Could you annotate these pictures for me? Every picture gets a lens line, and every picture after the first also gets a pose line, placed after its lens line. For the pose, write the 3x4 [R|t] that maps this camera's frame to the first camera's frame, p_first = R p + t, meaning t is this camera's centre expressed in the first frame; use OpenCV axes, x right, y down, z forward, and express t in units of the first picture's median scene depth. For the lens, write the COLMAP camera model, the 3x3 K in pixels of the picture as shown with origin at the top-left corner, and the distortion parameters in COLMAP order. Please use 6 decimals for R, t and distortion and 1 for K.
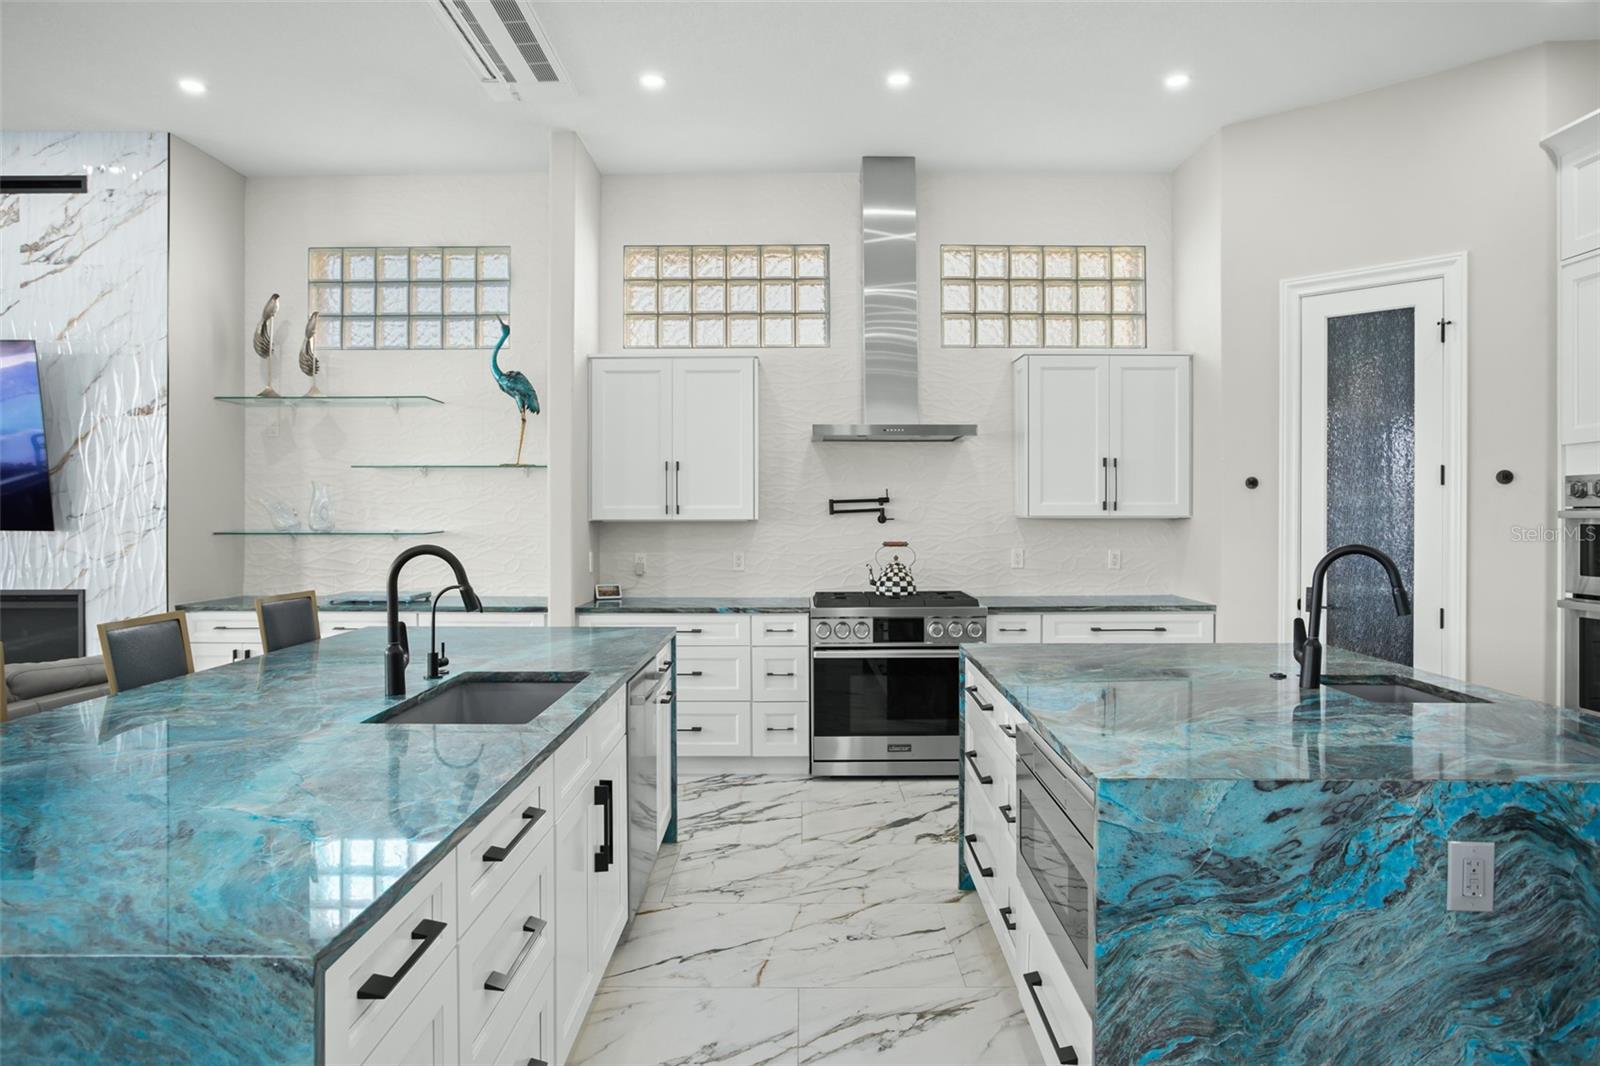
lens RADIAL K [[979.7, 0, 799.8], [0, 979.7, 517.9], [0, 0, 1]] dist [-0.036191, 0.032258]
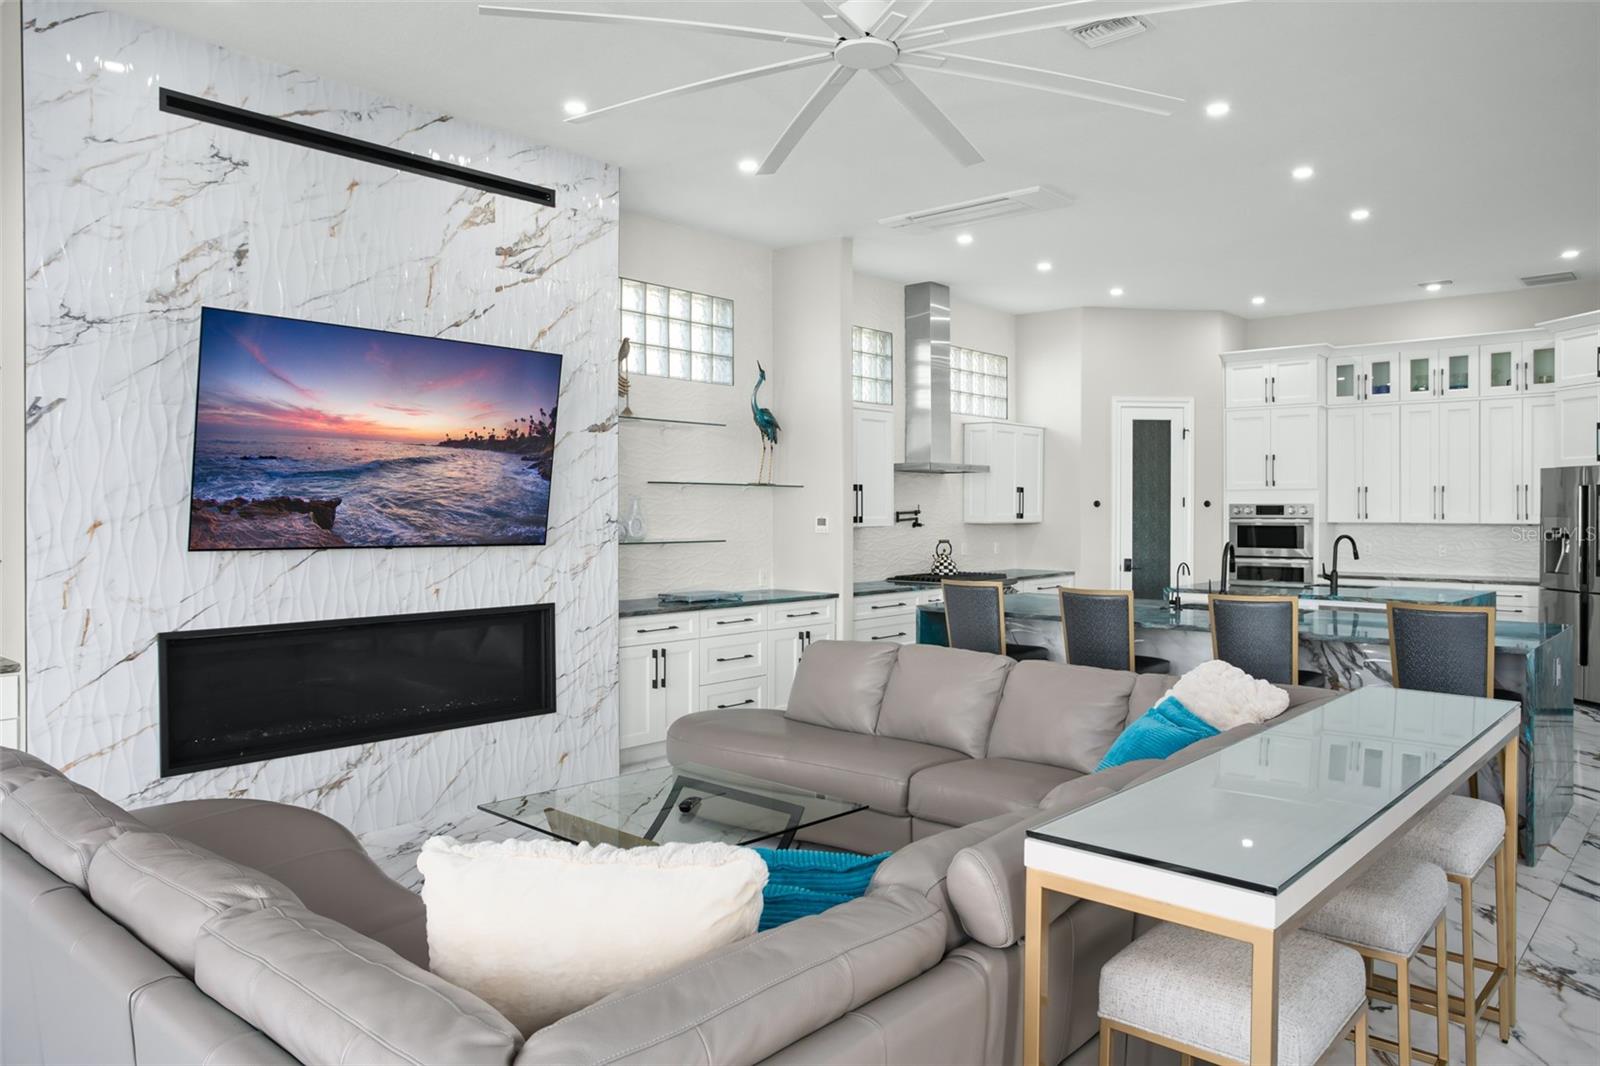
lens RADIAL K [[1086.3, 0, 800.0], [0, 1086.3, 533.0], [0, 0, 1]] dist [-0.006134, -0.000832]
pose [[0.653217, -0.015256, 0.757017, -1.421637], [0.005213, 0.999864, 0.015652, -0.014757], [-0.757152, -0.006278, 0.653208, 0.073385]]
